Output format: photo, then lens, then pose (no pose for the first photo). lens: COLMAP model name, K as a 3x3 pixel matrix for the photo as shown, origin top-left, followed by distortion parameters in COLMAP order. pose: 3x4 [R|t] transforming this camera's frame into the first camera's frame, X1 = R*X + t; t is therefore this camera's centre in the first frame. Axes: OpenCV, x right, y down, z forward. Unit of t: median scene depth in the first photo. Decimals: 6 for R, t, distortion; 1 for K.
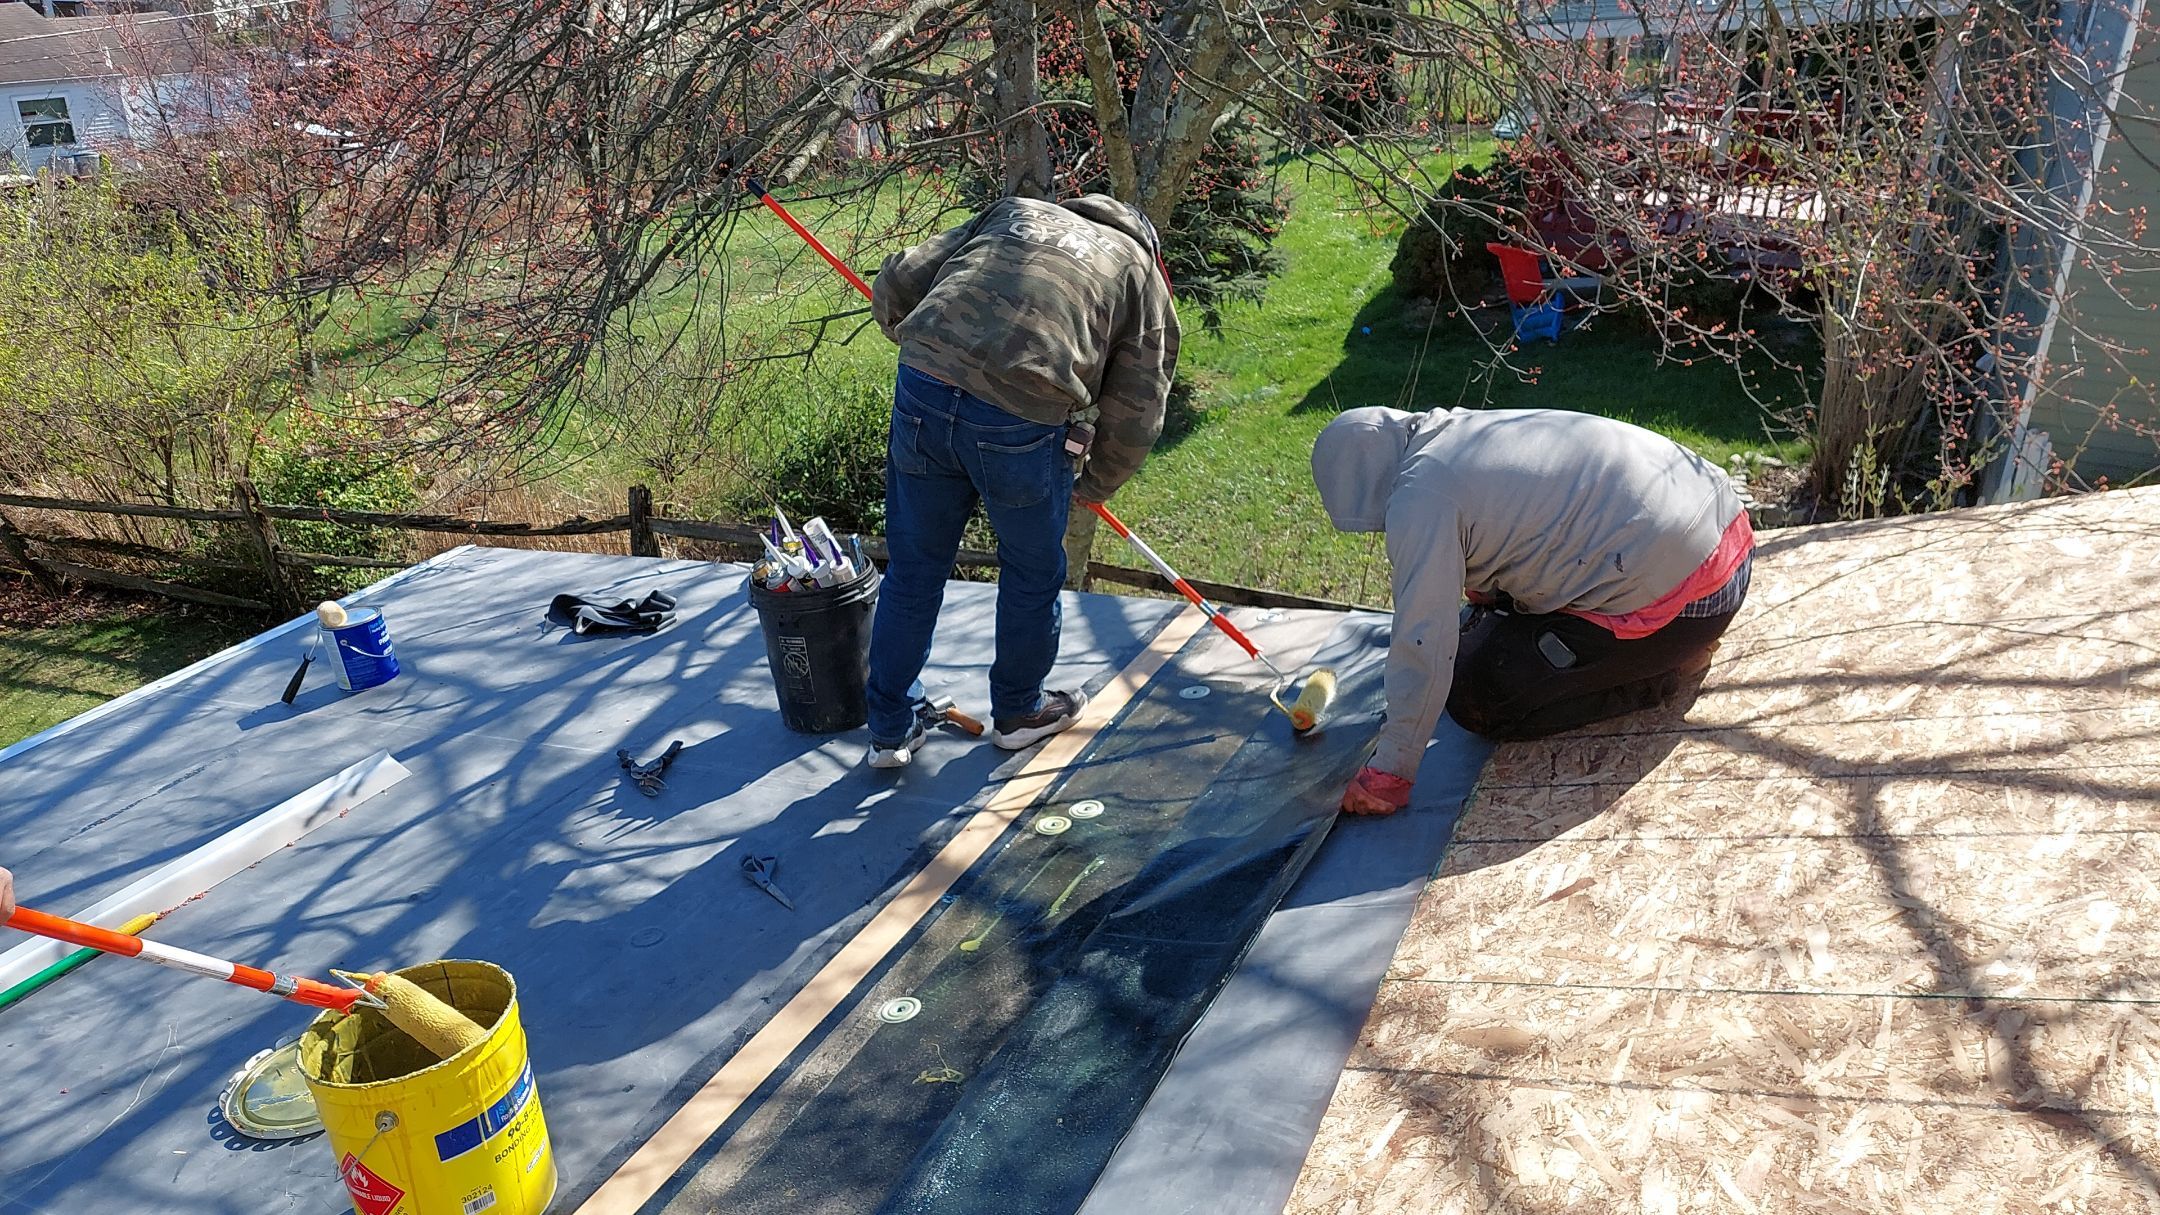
lens RADIAL K [[1865.4, 0, 1080.0], [0, 1865.4, 607.5], [0, 0, 1]] dist [0.252245, -0.383842]
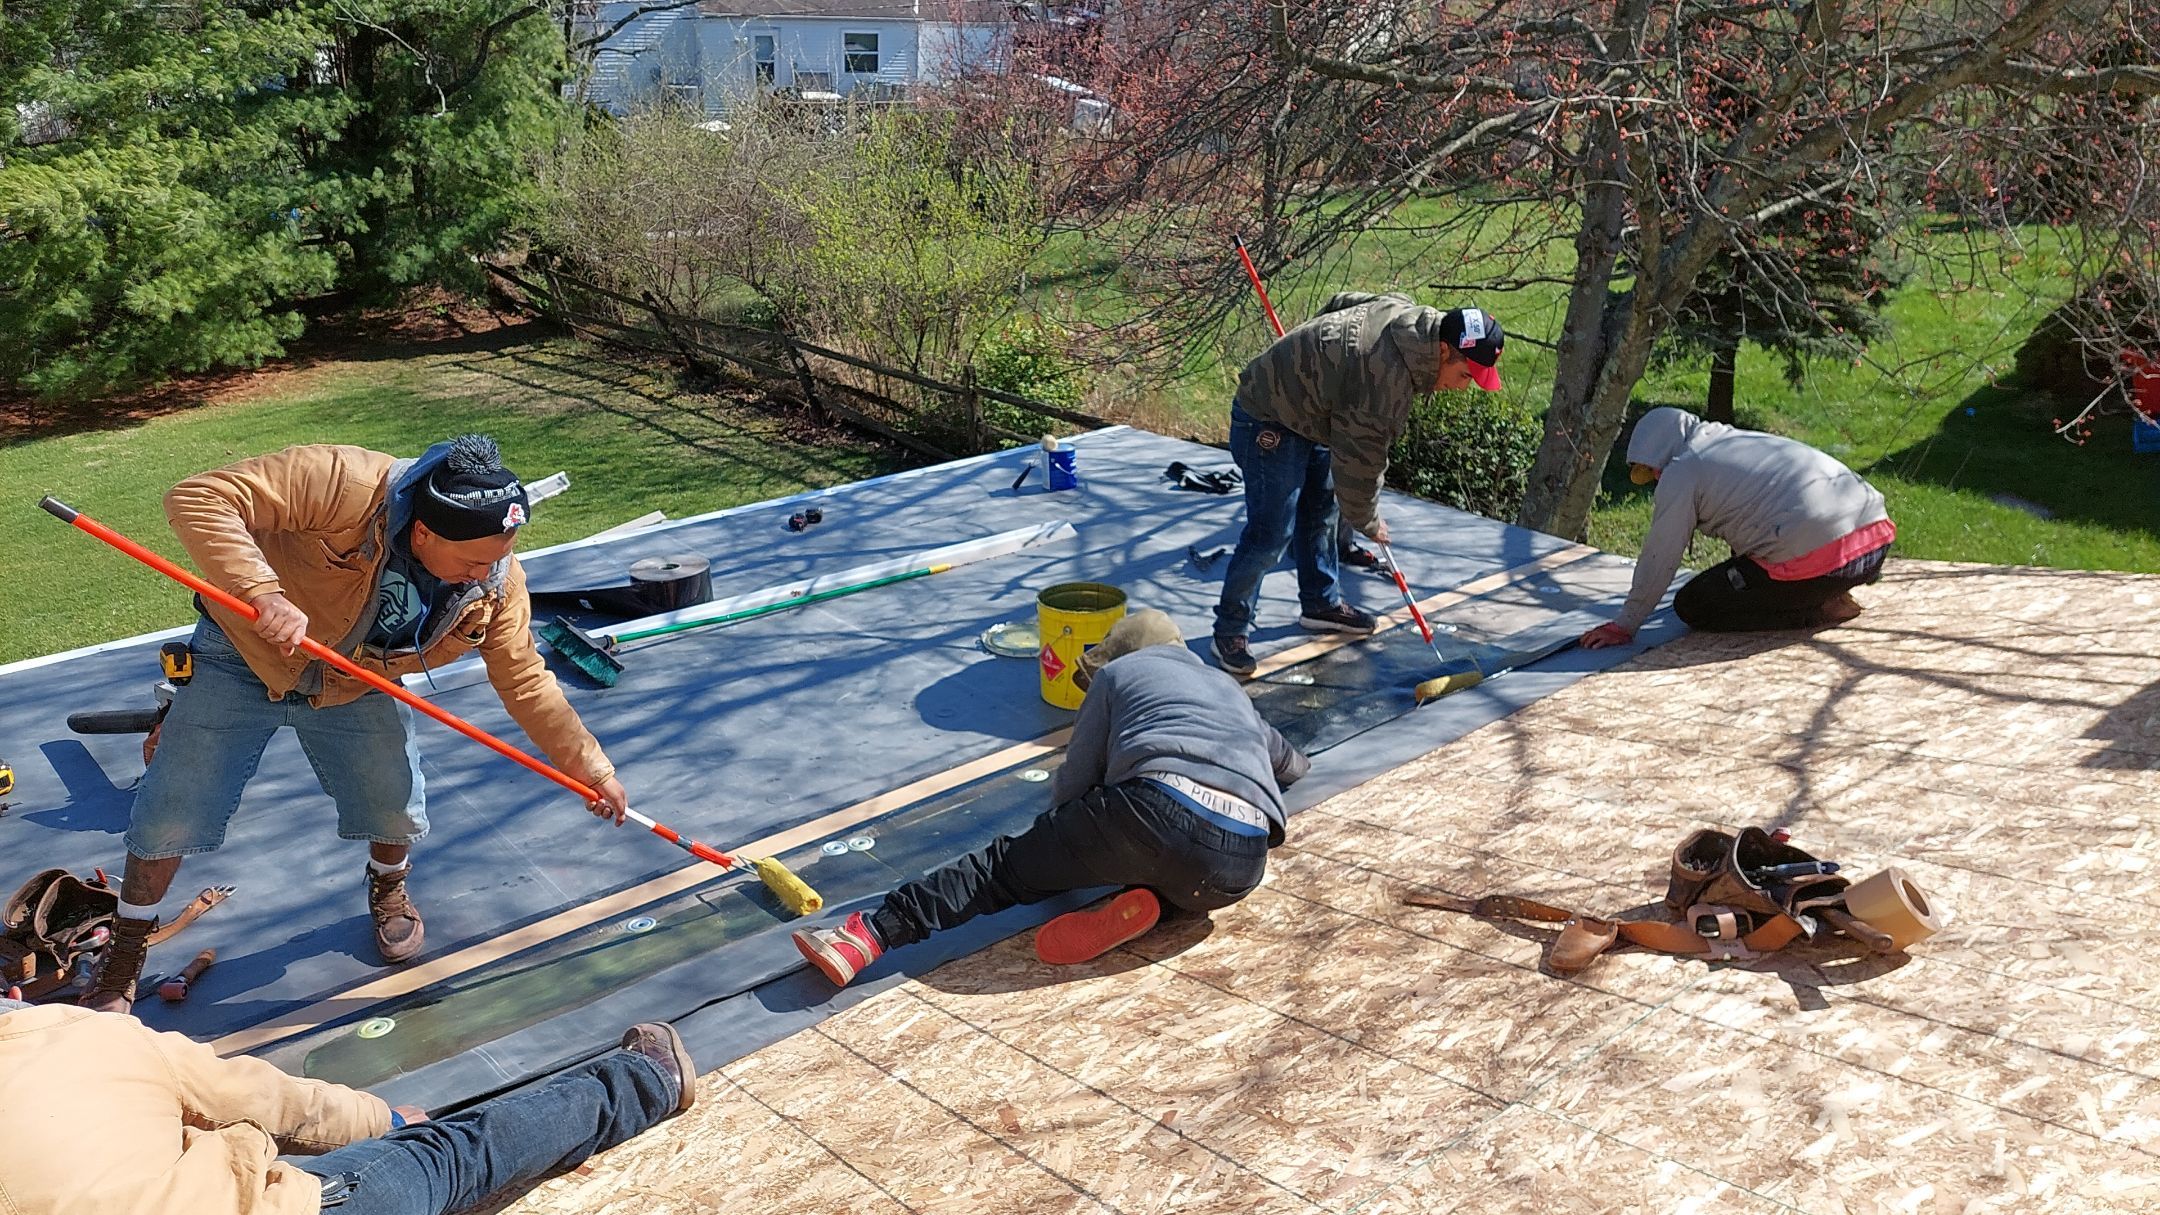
lens RADIAL K [[1865.4, 0, 1080.0], [0, 1865.4, 607.5], [0, 0, 1]] dist [0.252245, -0.383842]
pose [[0.930446, 0.219213, -0.293626, 0.058520], [-0.216888, 0.975340, 0.040886, 0.028640], [0.295348, 0.025641, 0.955046, -0.219094]]
